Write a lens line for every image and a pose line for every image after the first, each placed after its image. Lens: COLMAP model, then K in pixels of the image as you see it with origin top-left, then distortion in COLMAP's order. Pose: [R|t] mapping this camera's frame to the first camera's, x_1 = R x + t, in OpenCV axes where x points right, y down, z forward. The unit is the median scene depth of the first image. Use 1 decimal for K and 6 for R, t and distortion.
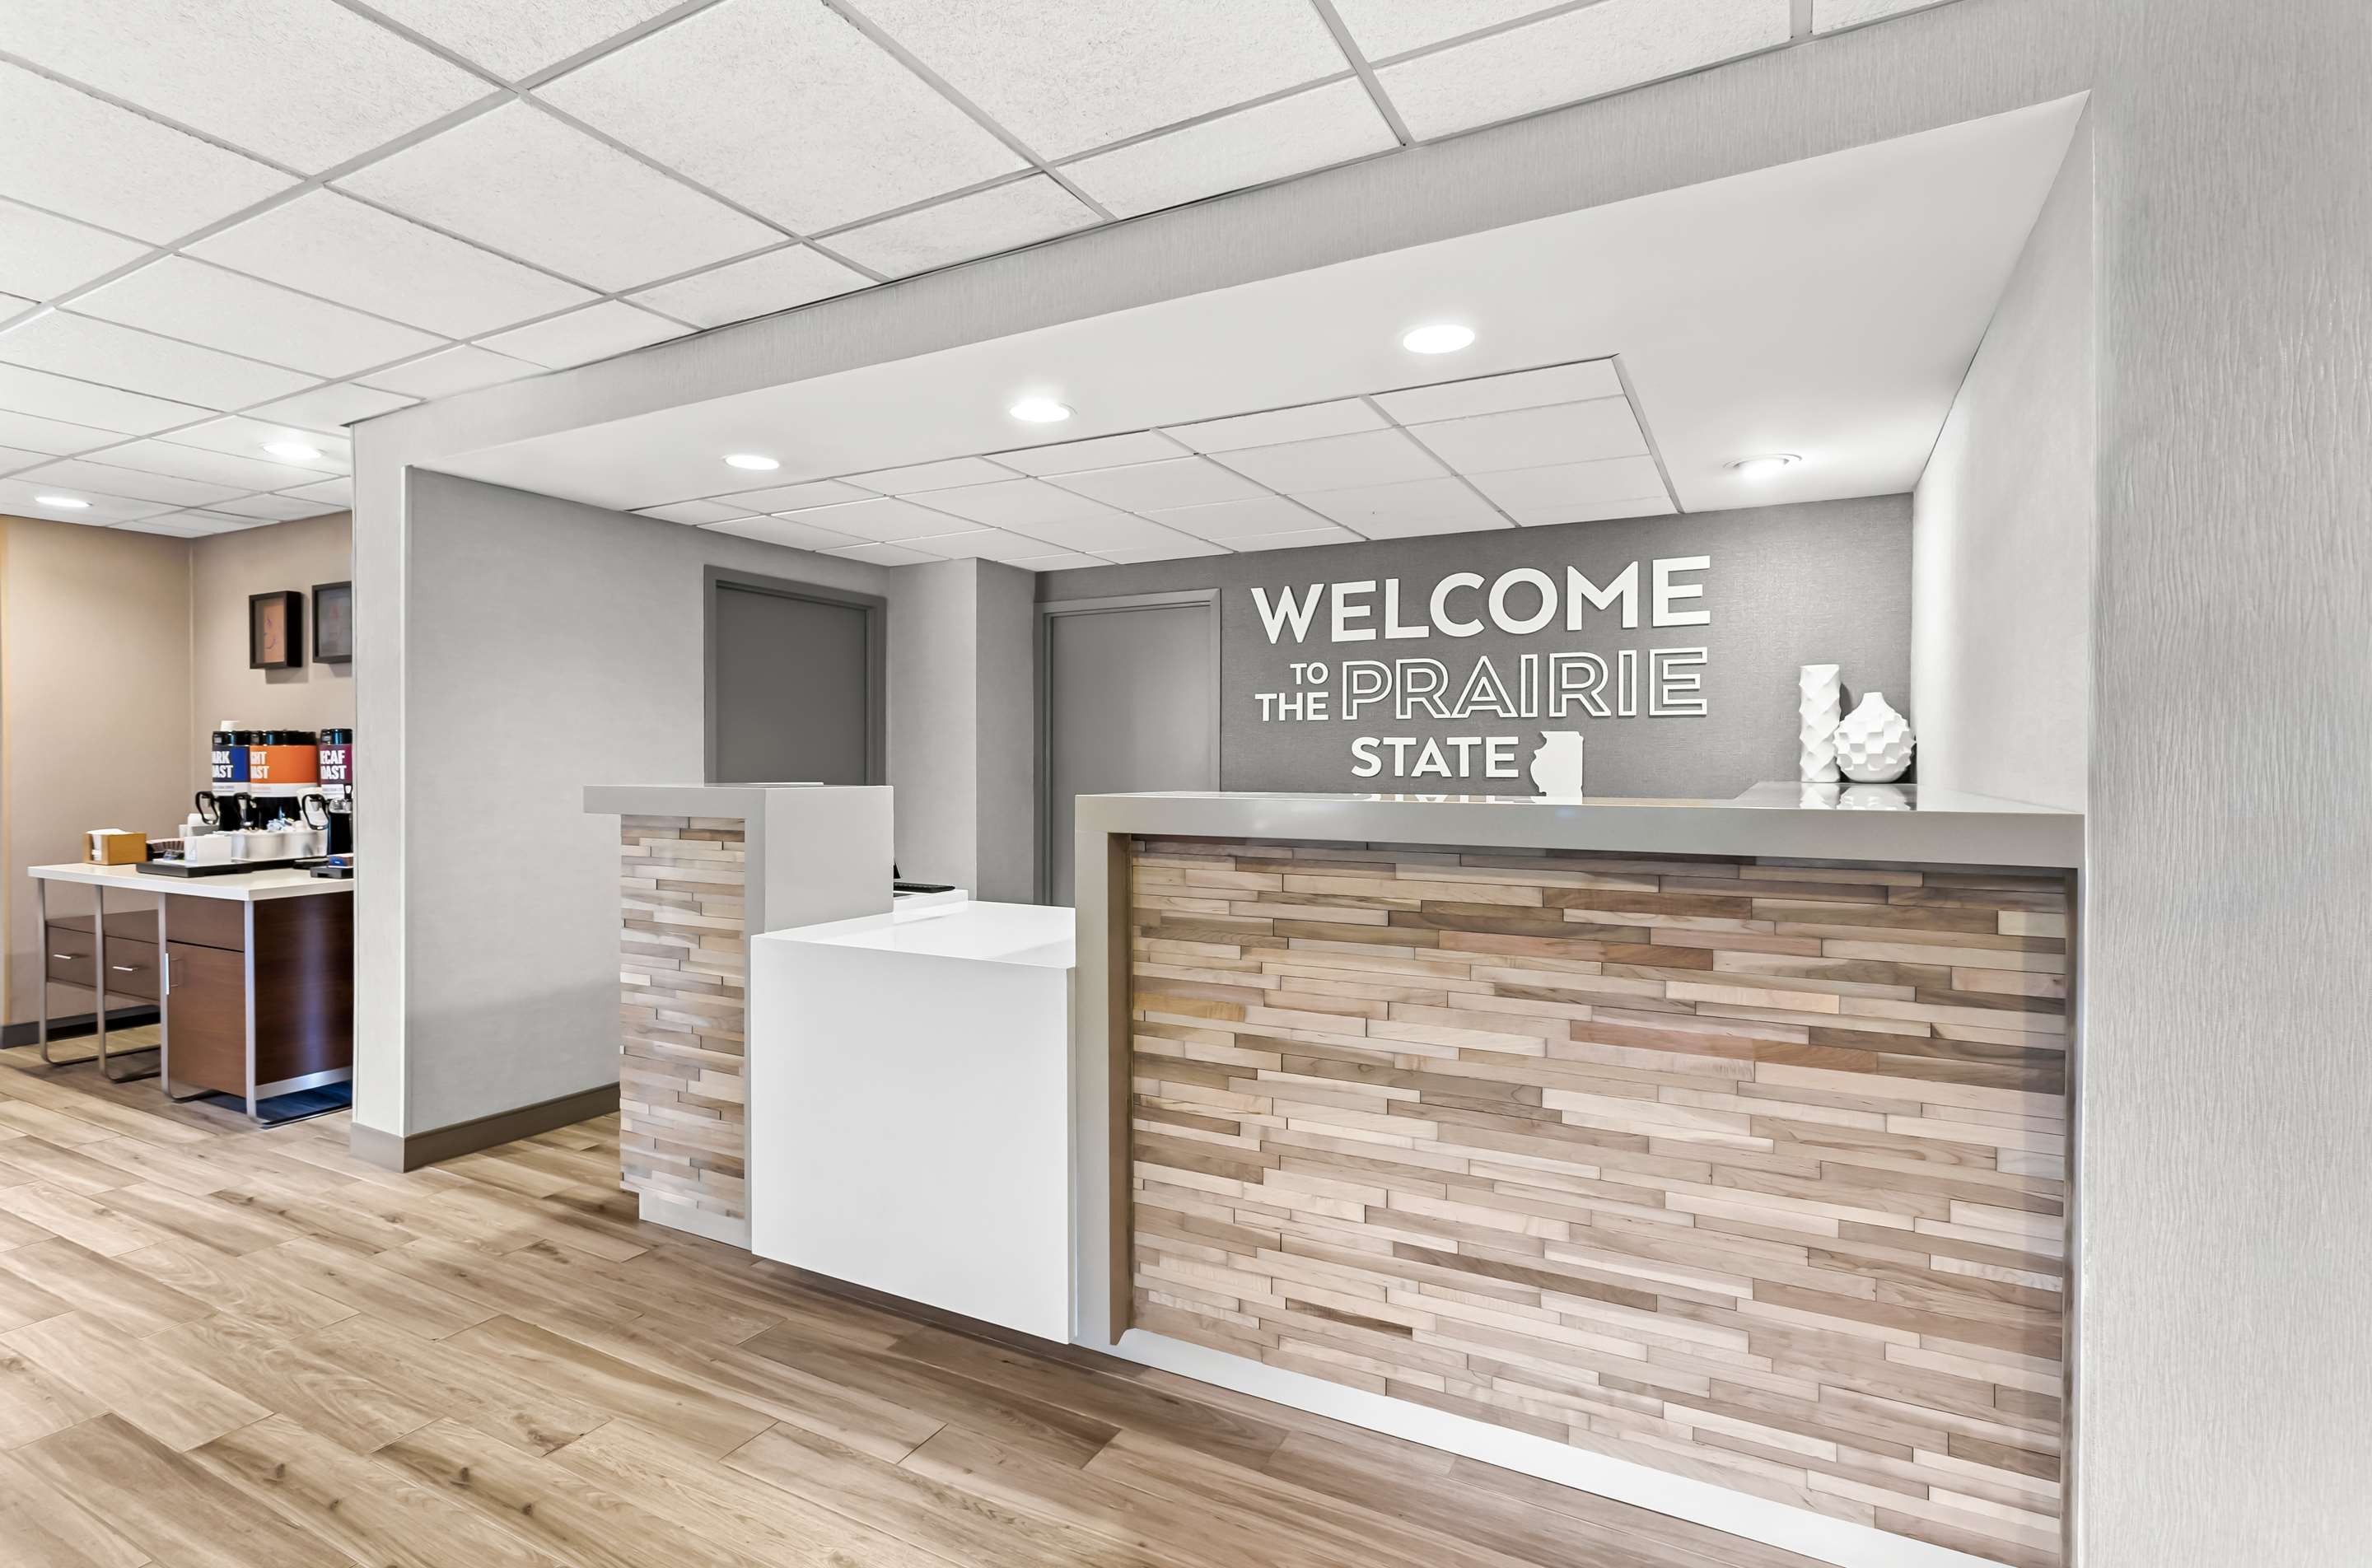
lens RADIAL K [[1141.6, 0, 1186.0], [0, 1141.6, 784.0], [0, 0, 1]] dist [-0.003323, 0.001042]
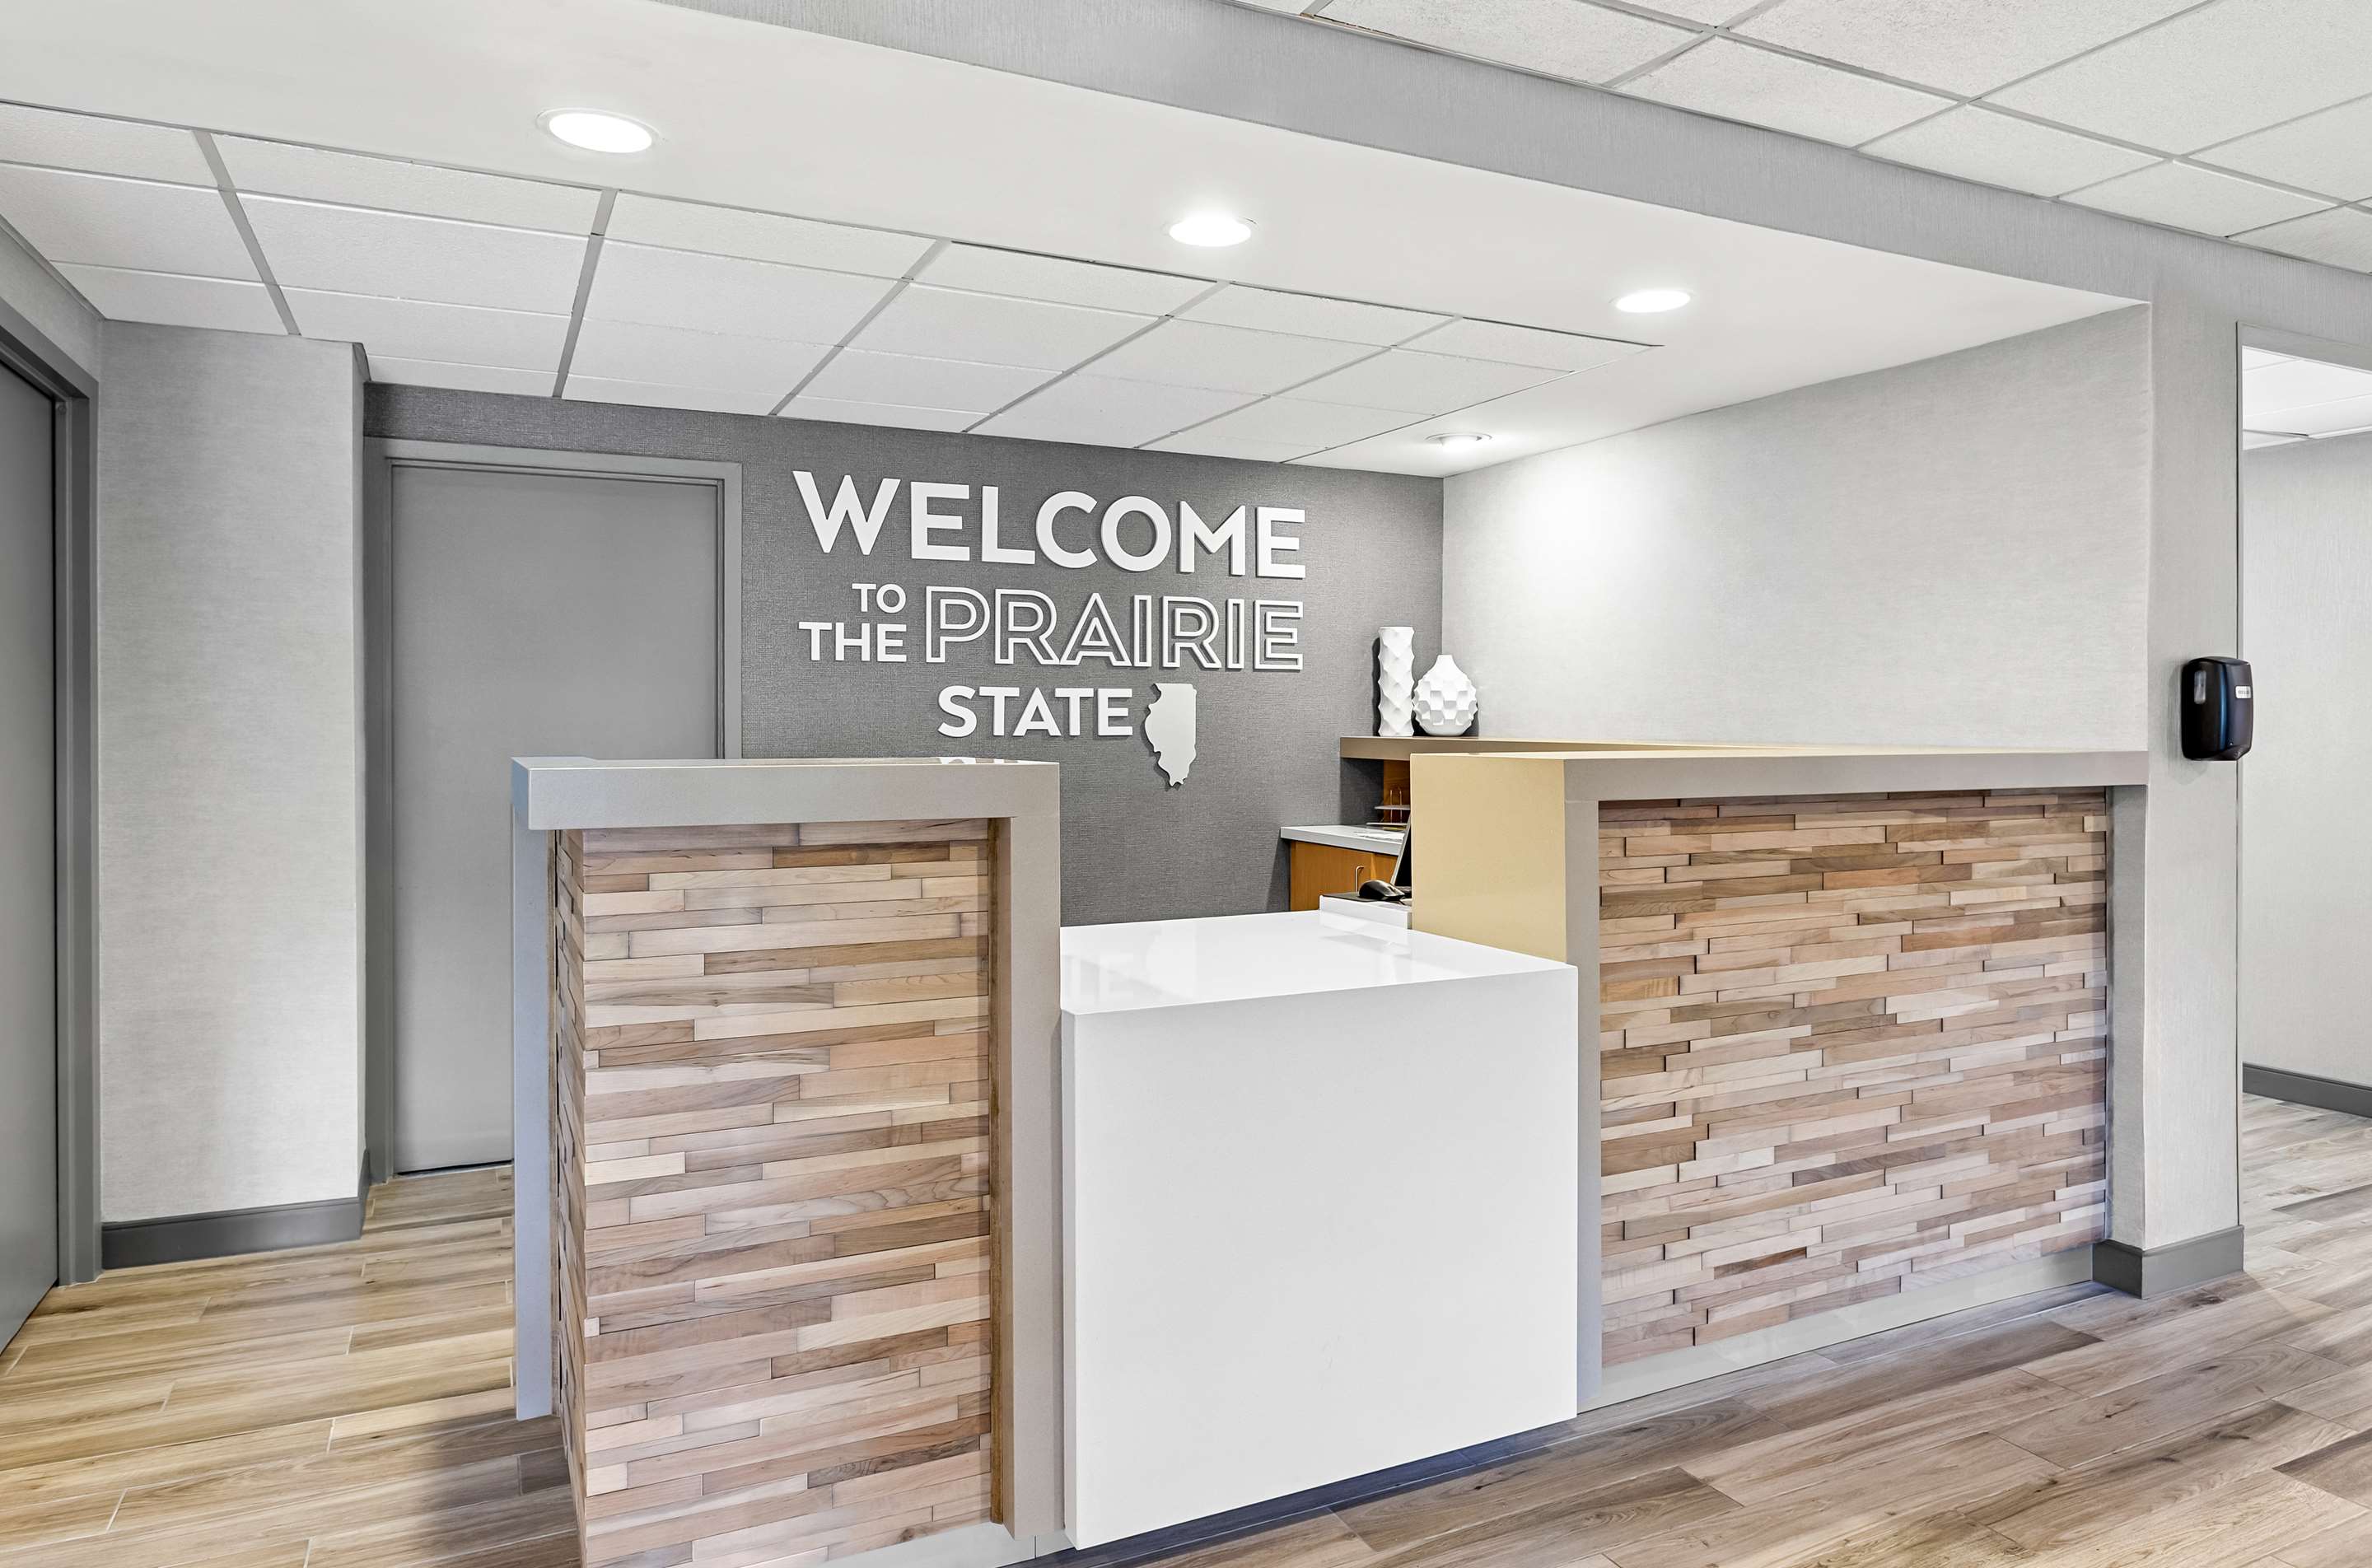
lens RADIAL K [[1451.5, 0, 1179.3], [0, 1451.5, 746.7], [0, 0, 1]] dist [-0.018615, 0.000167]
pose [[0.593502, -0.016630, 0.804660, -0.623741], [0.015819, 0.999834, 0.008996, -0.007030], [-0.804677, 0.007390, 0.593667, 0.337030]]
